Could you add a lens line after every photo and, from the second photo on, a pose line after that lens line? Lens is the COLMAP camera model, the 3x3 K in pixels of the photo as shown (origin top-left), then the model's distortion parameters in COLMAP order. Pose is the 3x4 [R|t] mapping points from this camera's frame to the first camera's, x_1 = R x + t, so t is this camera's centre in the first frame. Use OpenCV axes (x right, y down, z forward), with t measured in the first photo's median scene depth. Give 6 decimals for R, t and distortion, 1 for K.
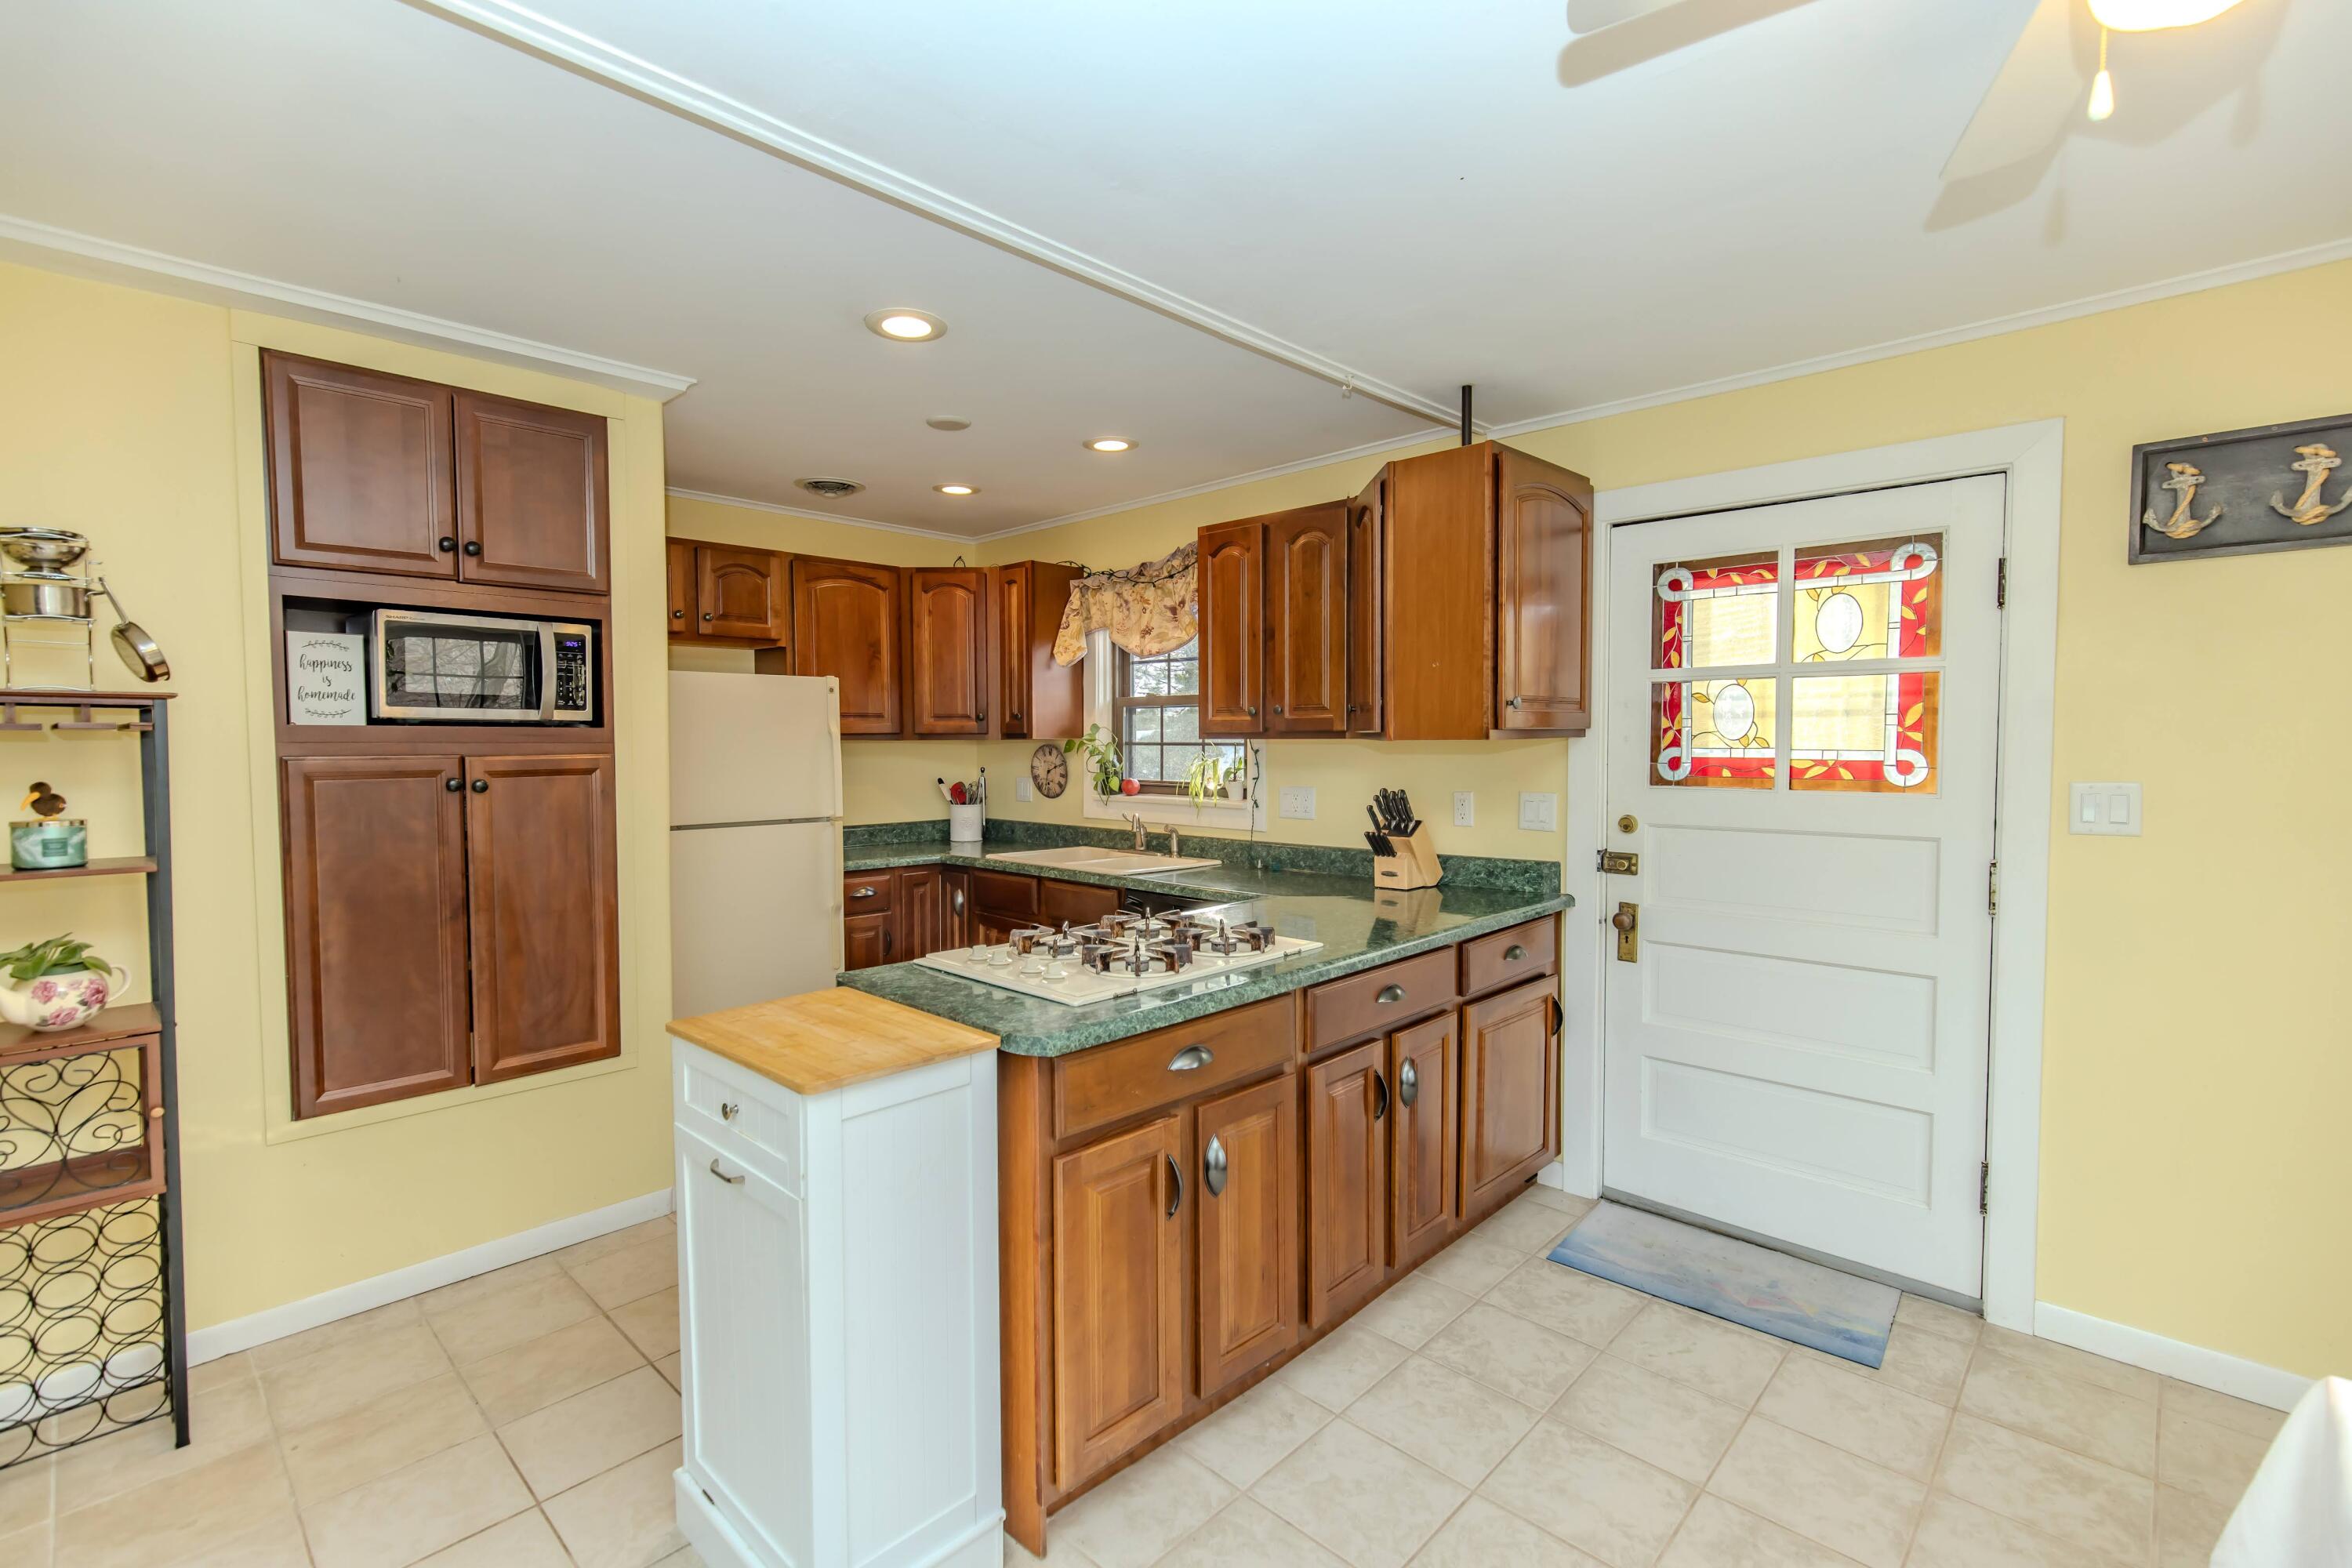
lens RADIAL K [[1047.7, 0, 1171.4], [0, 1047.7, 781.8], [0, 0, 1]] dist [0.007797, -0.001469]
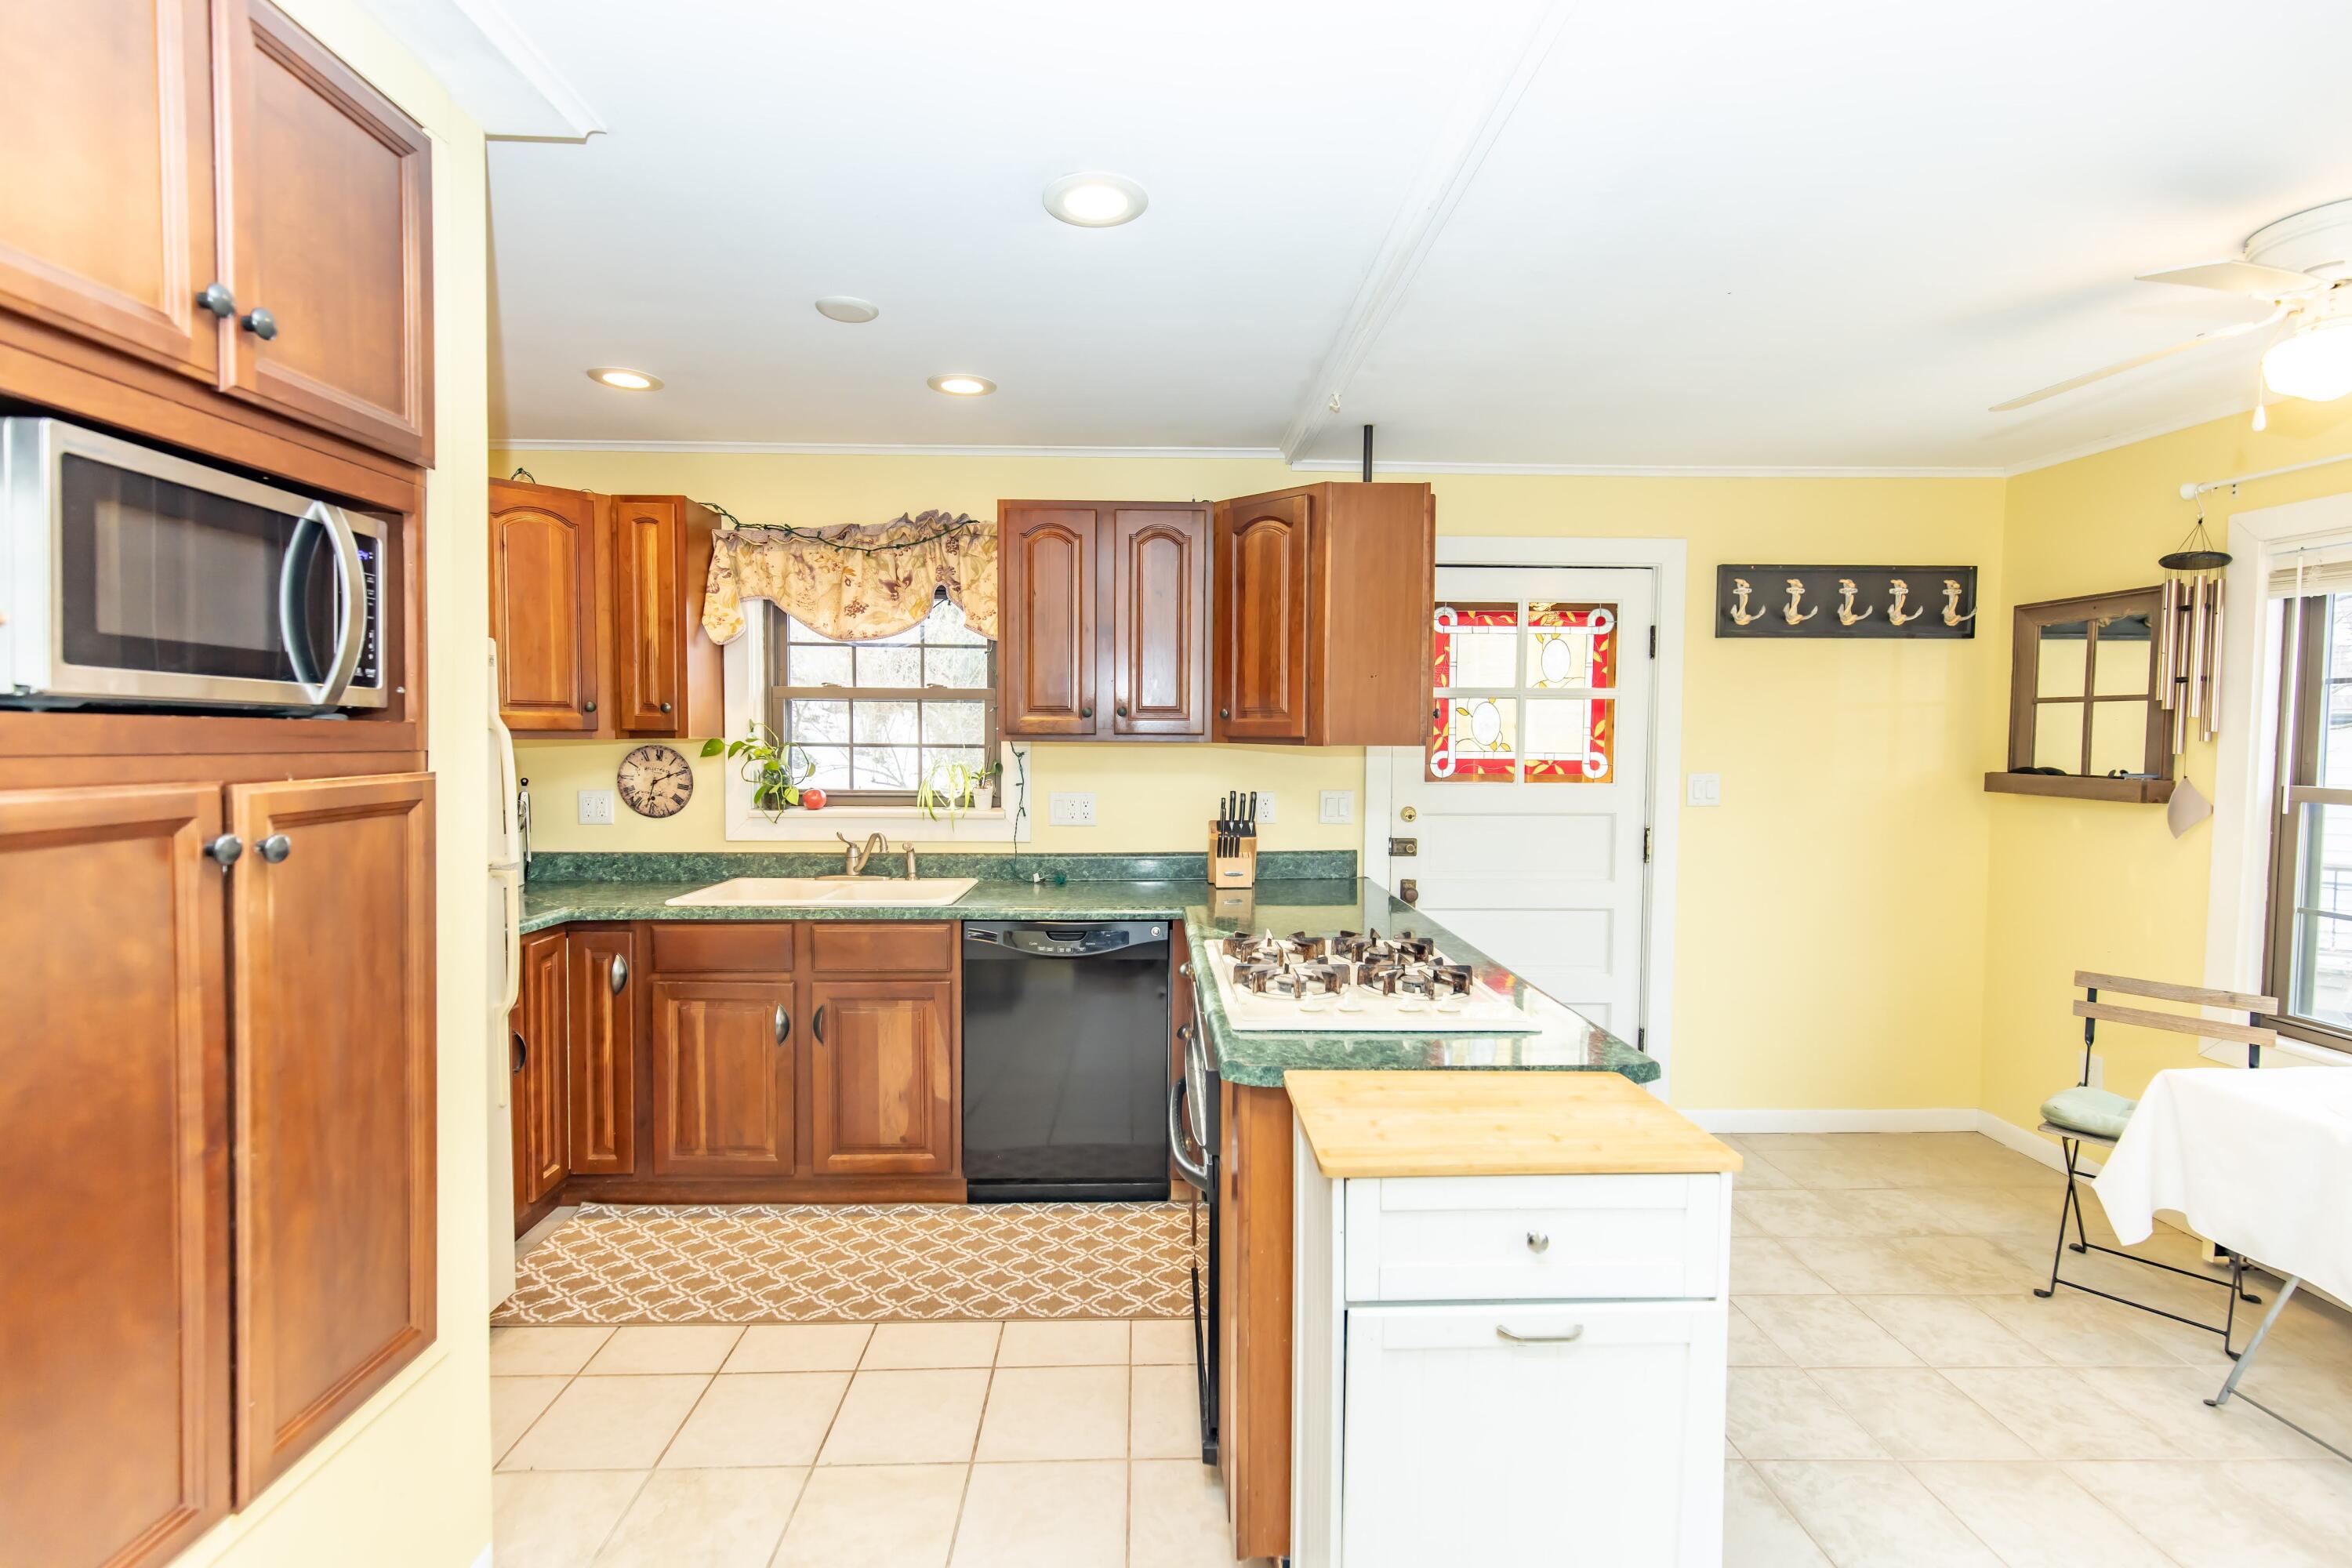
lens RADIAL K [[1047.7, 0, 1172.2], [0, 1047.7, 785.3], [0, 0, 1]] dist [0.007797, -0.001469]
pose [[0.701220, -0.027633, 0.712409, -0.647540], [0.021378, 0.999614, 0.017731, -0.021231], [-0.712624, 0.002796, 0.701540, 0.366553]]
